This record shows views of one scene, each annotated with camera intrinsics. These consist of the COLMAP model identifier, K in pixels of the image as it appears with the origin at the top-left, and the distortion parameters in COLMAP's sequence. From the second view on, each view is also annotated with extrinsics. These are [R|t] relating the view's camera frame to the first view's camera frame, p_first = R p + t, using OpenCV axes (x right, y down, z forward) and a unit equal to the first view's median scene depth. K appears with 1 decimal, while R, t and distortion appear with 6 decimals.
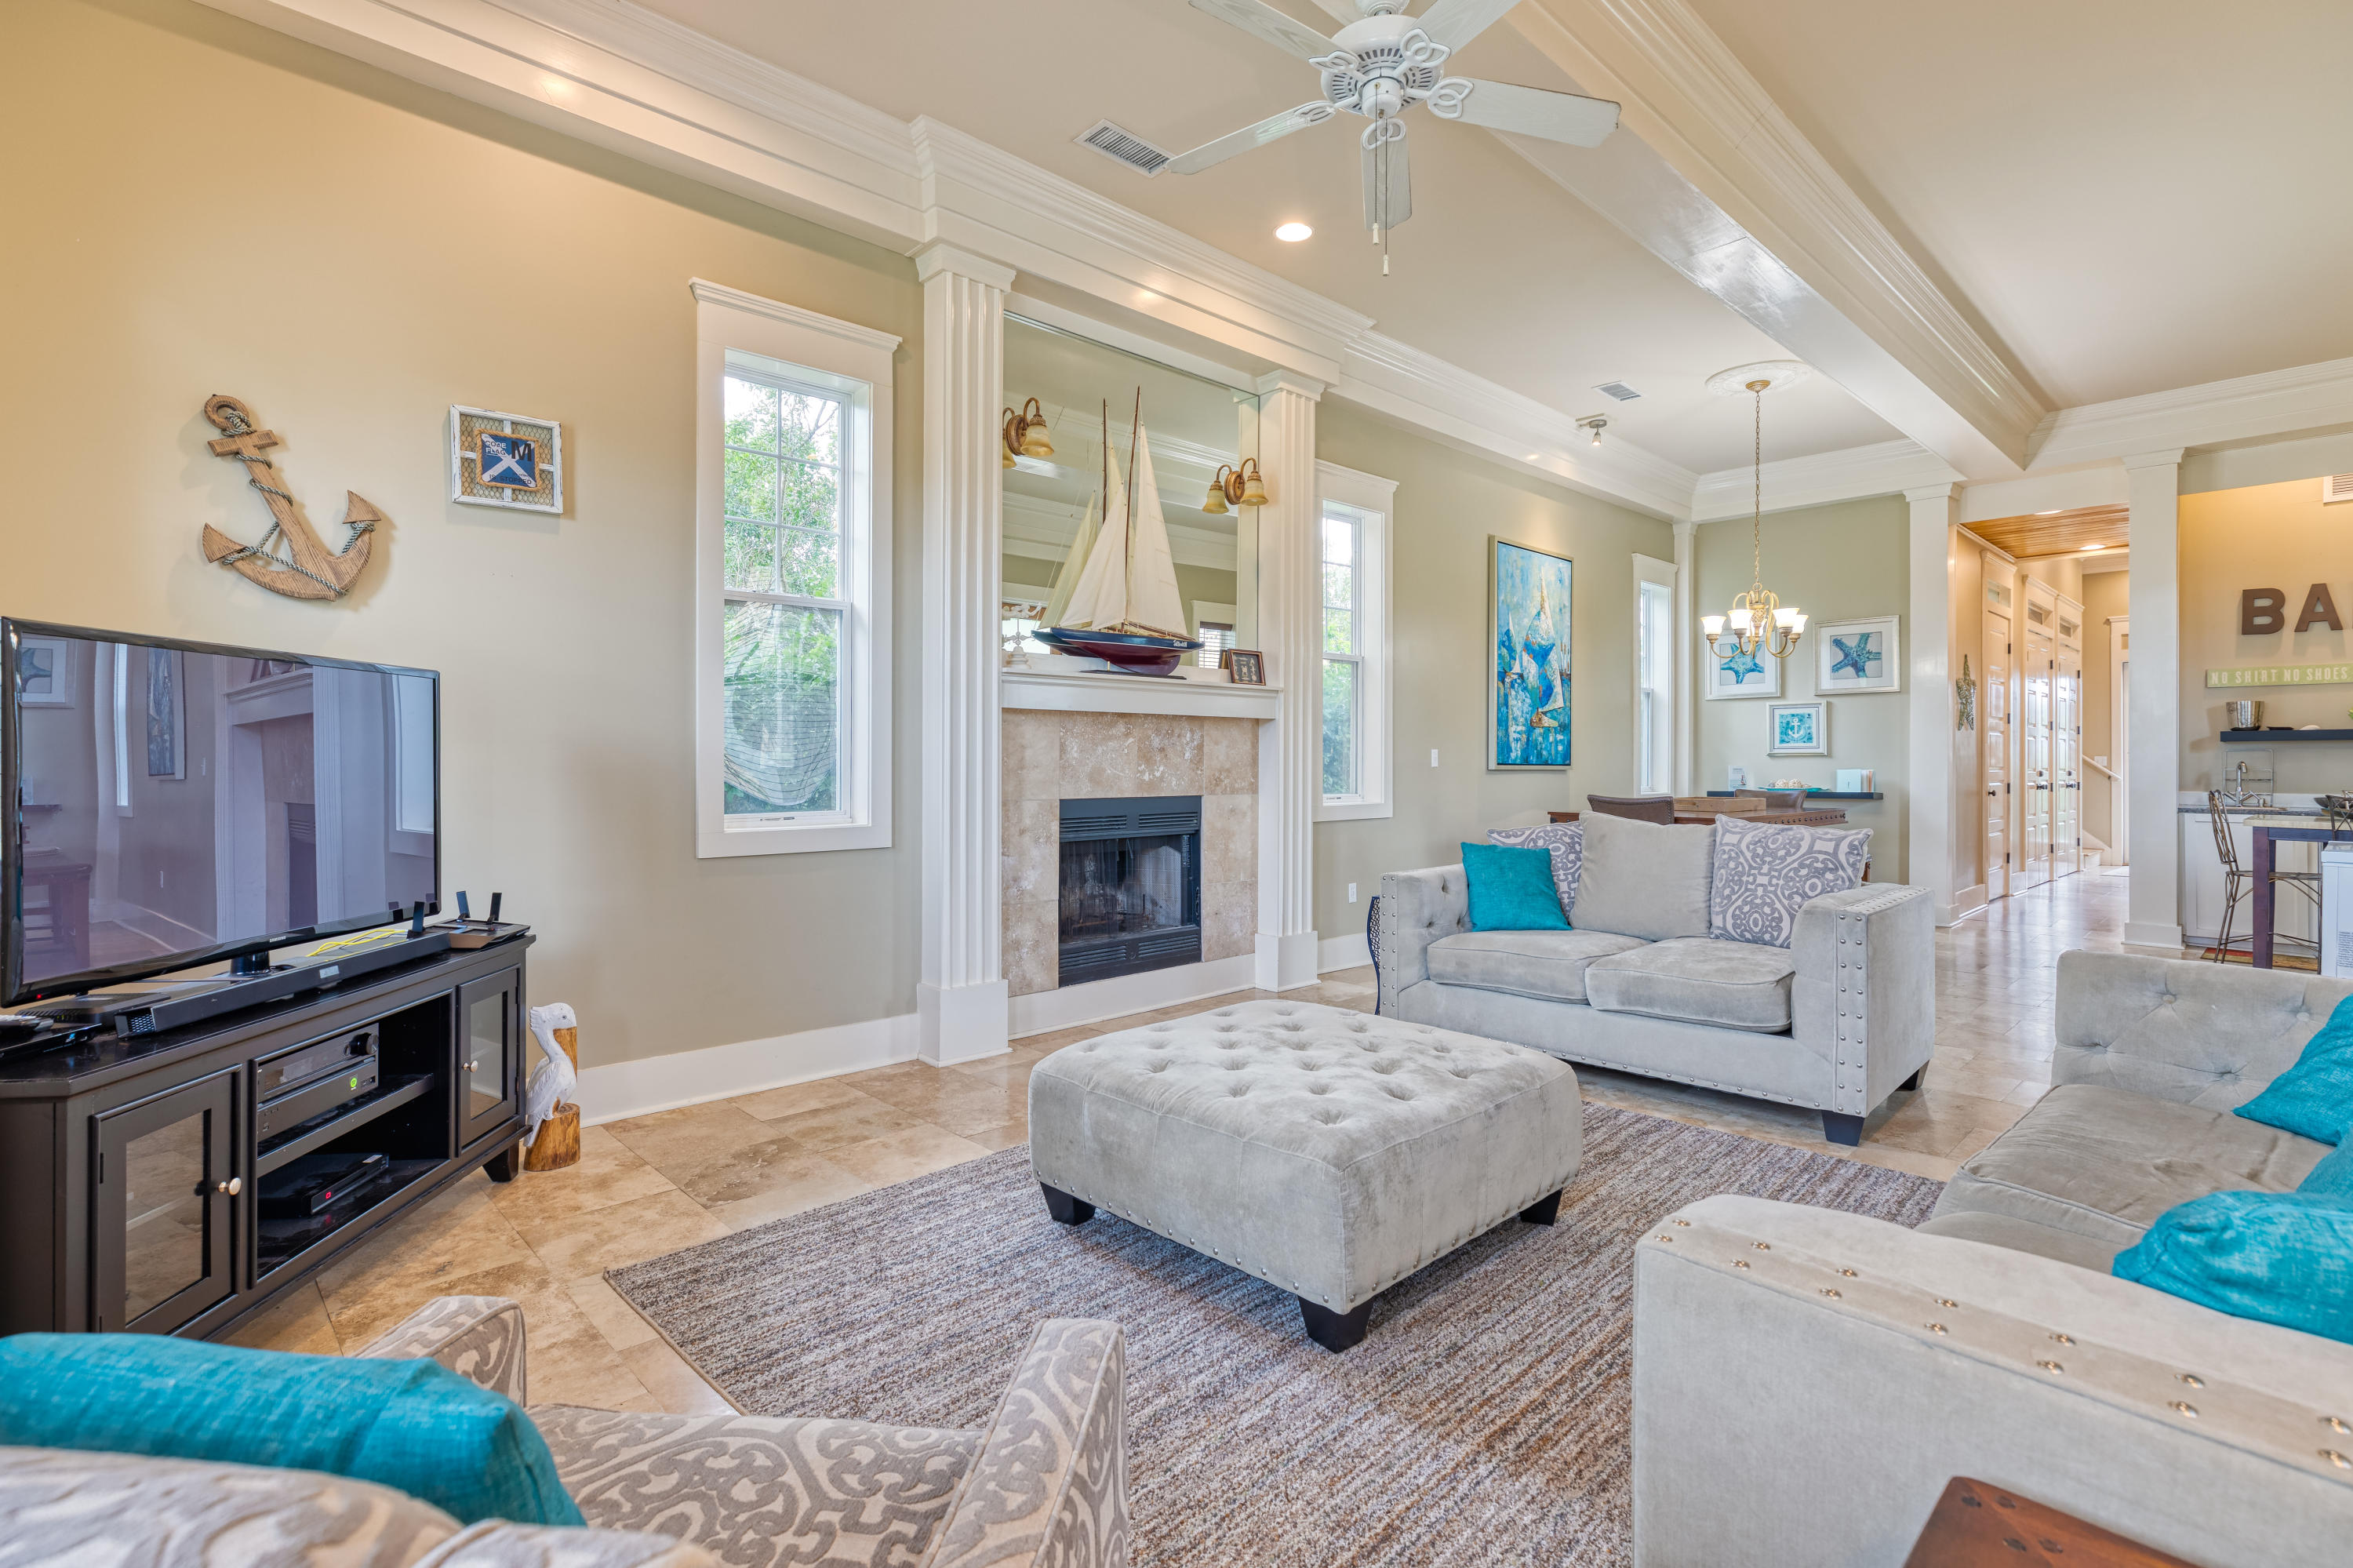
lens RADIAL K [[1088.7, 0, 1171.1], [0, 1088.7, 769.6], [0, 0, 1]] dist [0.000232, 0.001098]
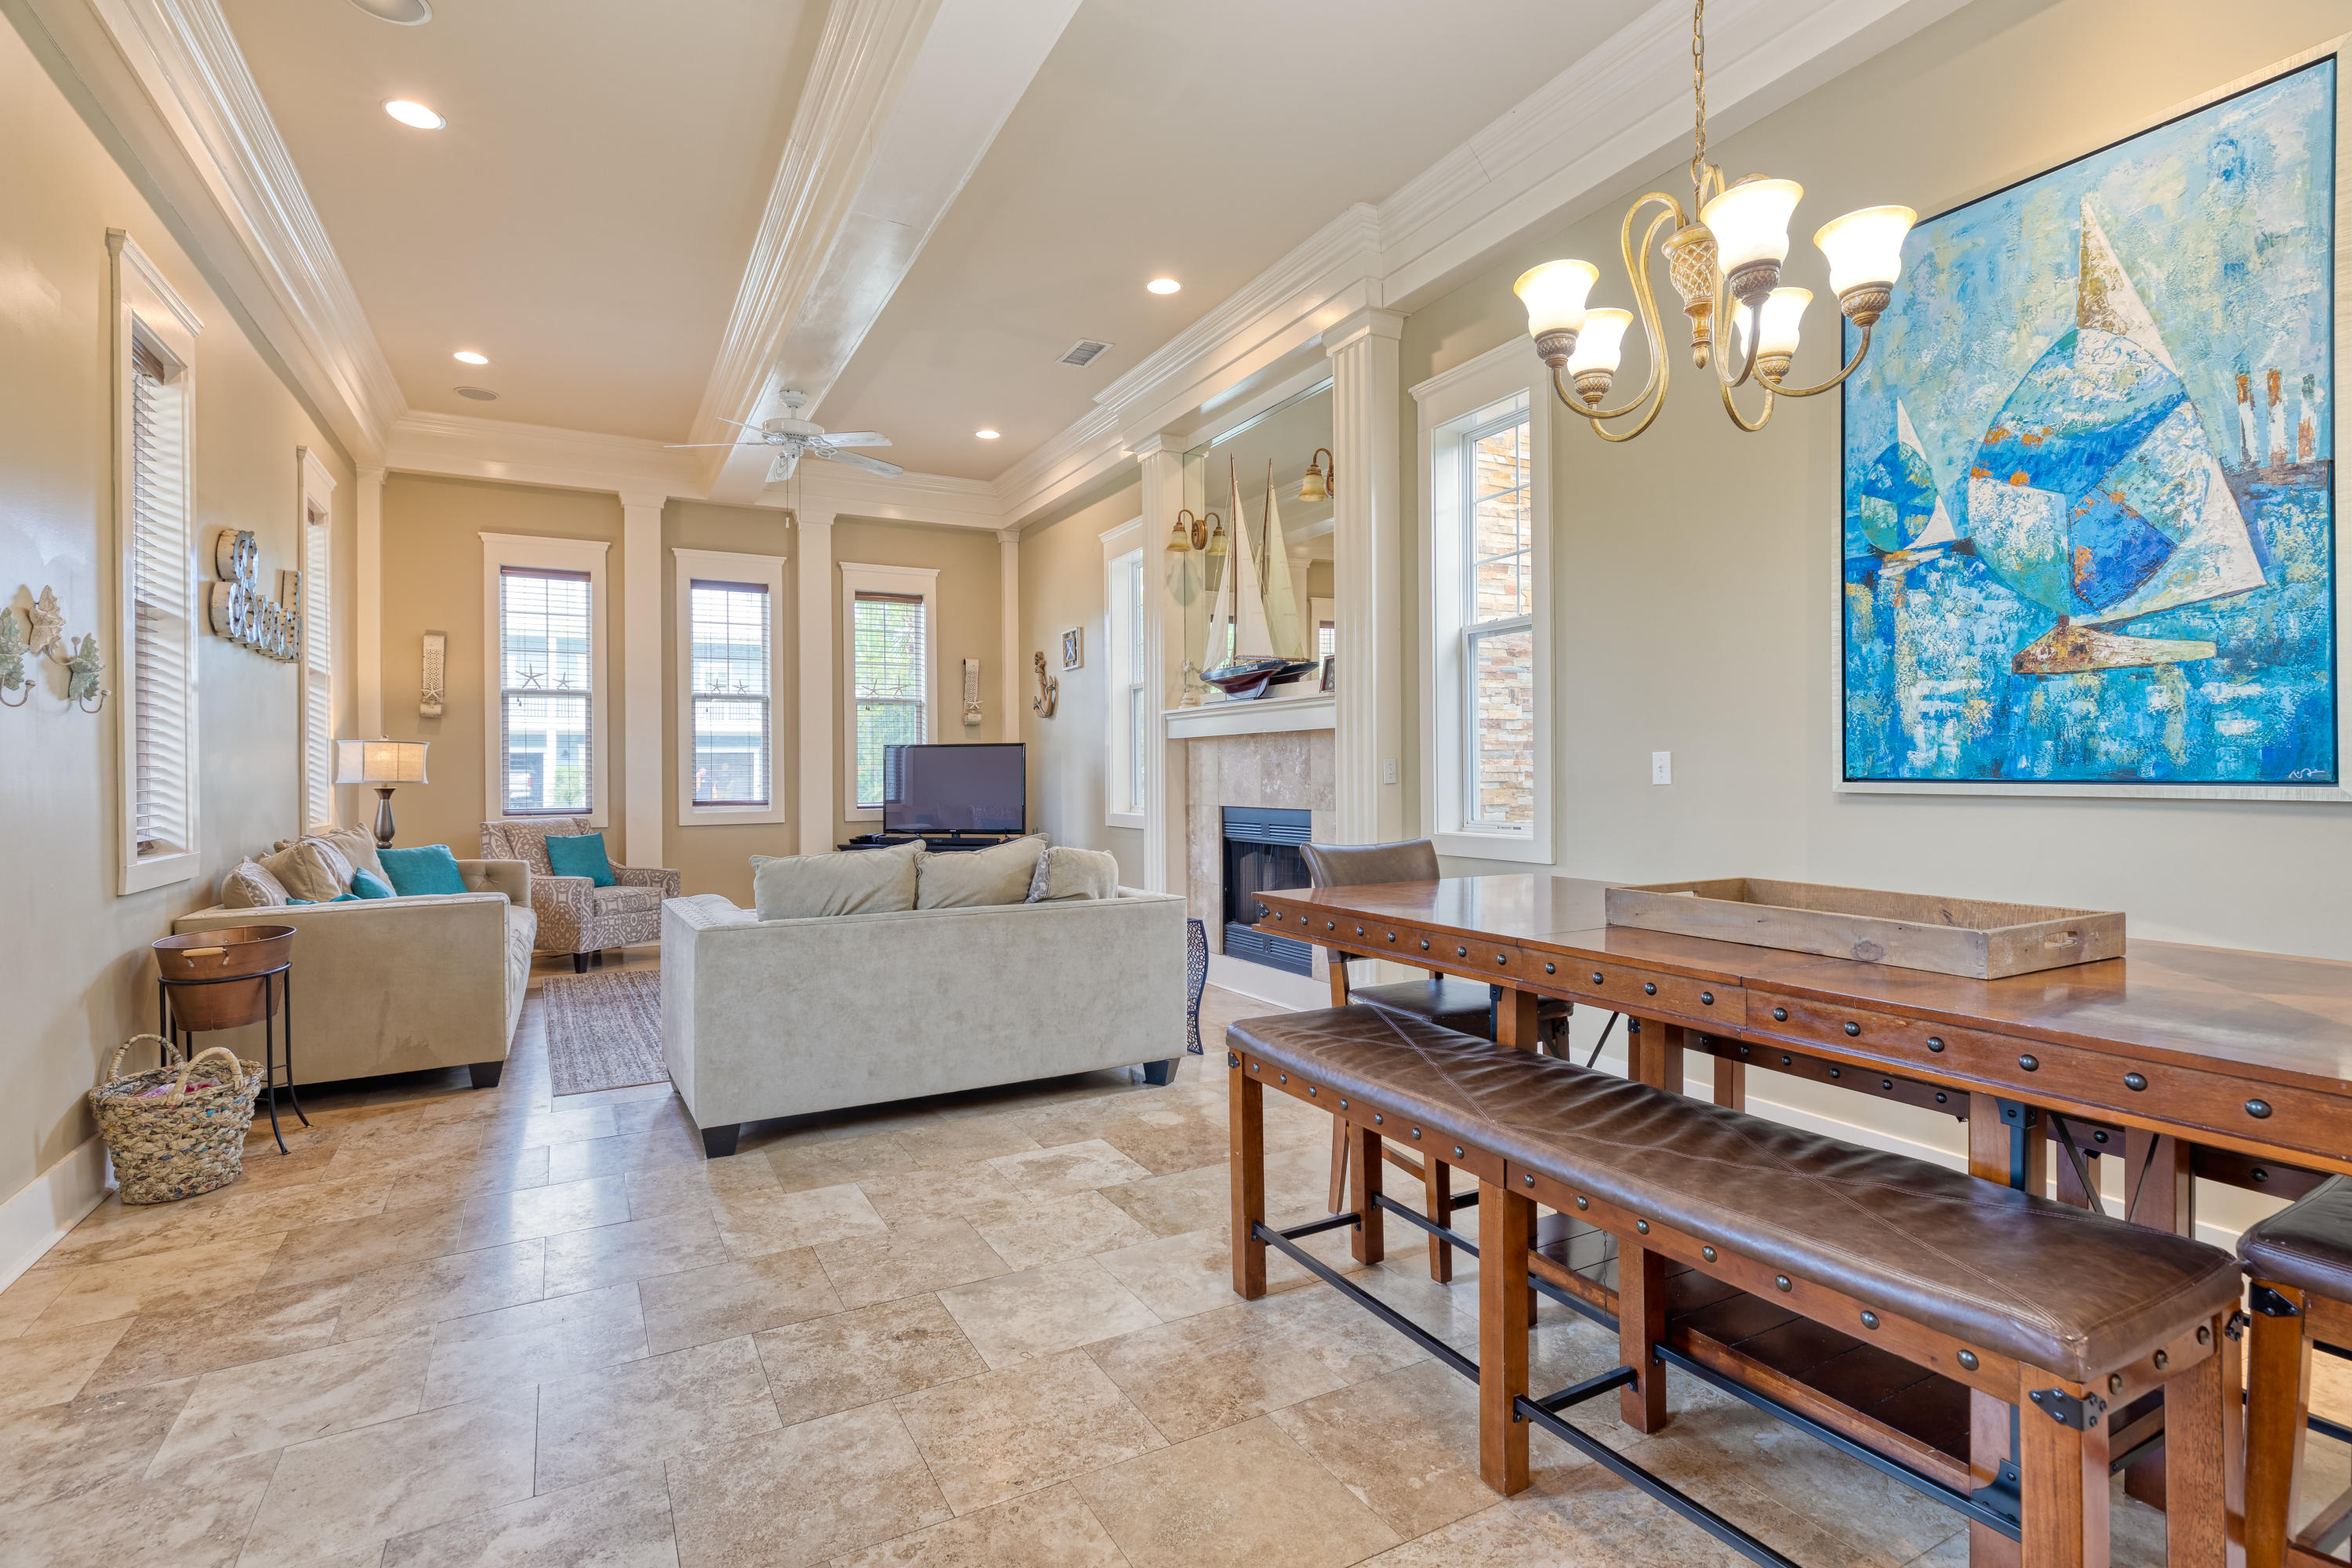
lens RADIAL K [[1088.2, 0, 1163.8], [0, 1088.2, 776.4], [0, 0, 1]] dist [0.000232, 0.001098]
pose [[-0.244137, -0.001067, -0.969740, 0.768381], [-0.005791, 0.999983, 0.000358, -0.004924], [0.969724, 0.005703, -0.244139, 0.839036]]
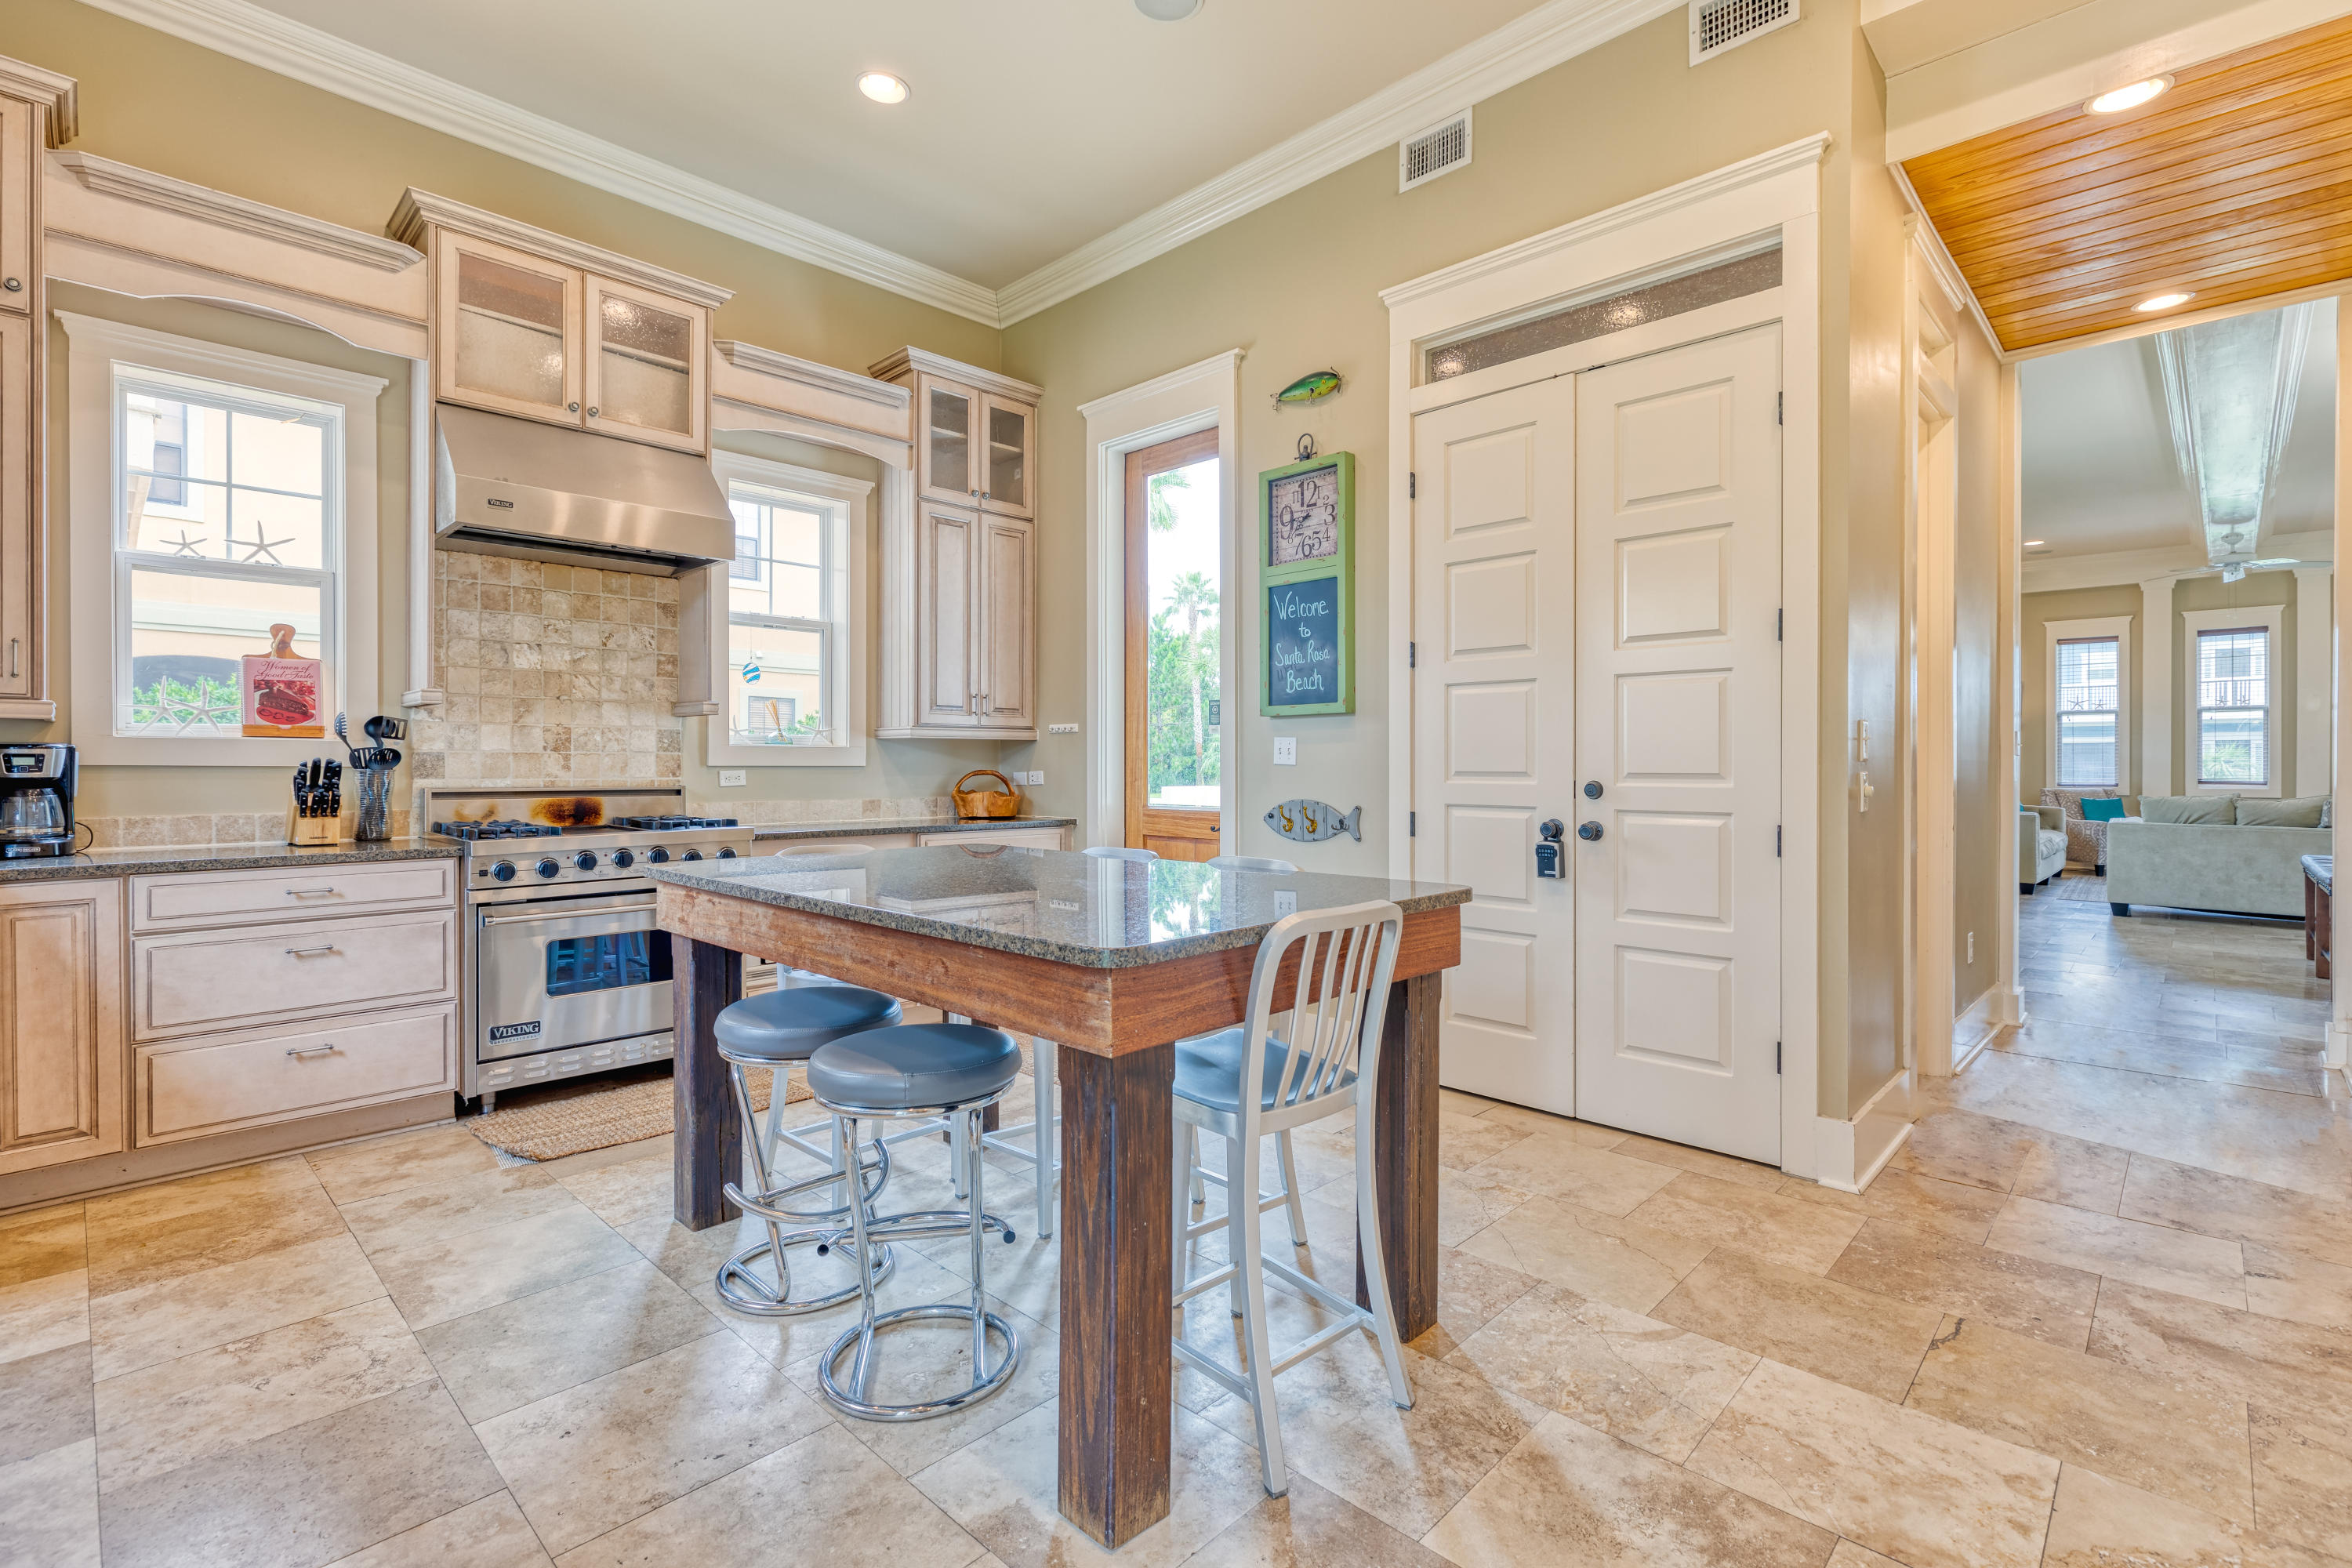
lens RADIAL K [[1088.2, 0, 1170.5], [0, 1088.2, 770.5], [0, 0, 1]] dist [0.000232, 0.001098]
pose [[-0.998337, -0.002913, -0.057575, 1.300563], [-0.003793, 0.999878, 0.015179, -0.009034], [0.057524, 0.015372, -0.998226, 1.473322]]
